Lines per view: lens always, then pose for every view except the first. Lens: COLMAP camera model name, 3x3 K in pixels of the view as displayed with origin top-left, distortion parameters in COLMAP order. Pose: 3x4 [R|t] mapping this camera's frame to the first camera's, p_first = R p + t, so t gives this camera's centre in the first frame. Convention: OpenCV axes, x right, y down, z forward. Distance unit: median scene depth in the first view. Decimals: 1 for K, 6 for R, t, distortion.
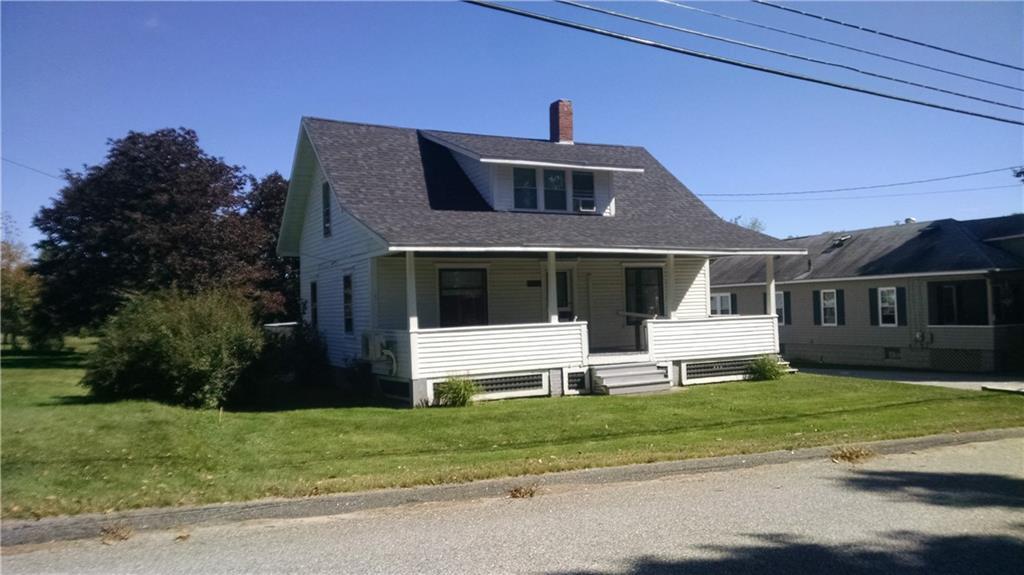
lens RADIAL K [[795.1, 0, 510.8], [0, 795.1, 288.6], [0, 0, 1]] dist [-0.009219, -0.004435]
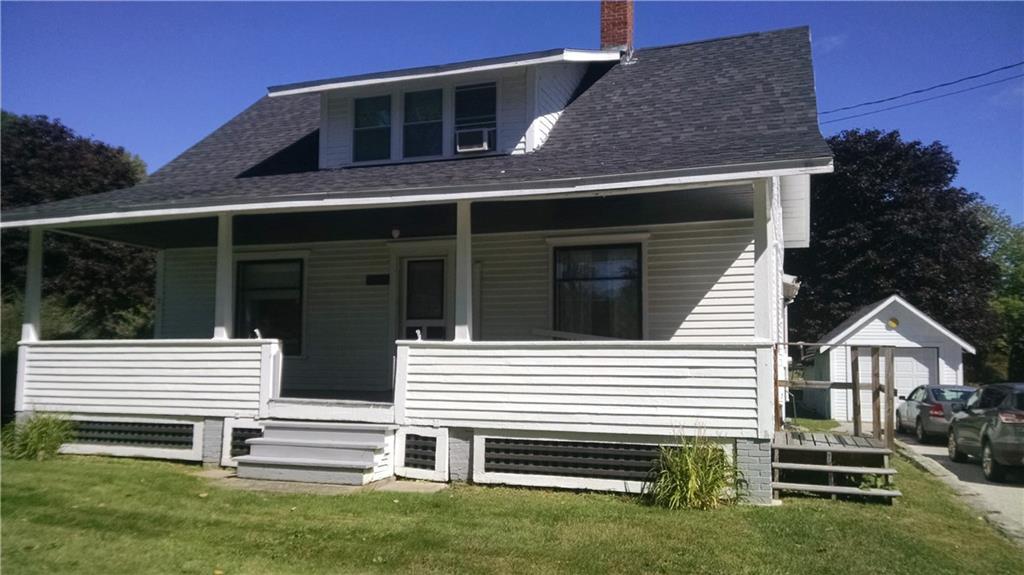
lens RADIAL K [[795.1, 0, 512.3], [0, 795.1, 287.0], [0, 0, 1]] dist [-0.009219, -0.004435]
pose [[0.680698, -0.027914, -0.732033, 0.586986], [-0.004748, 0.999085, -0.042511, 0.026570], [0.732549, 0.032413, 0.679942, 0.706273]]
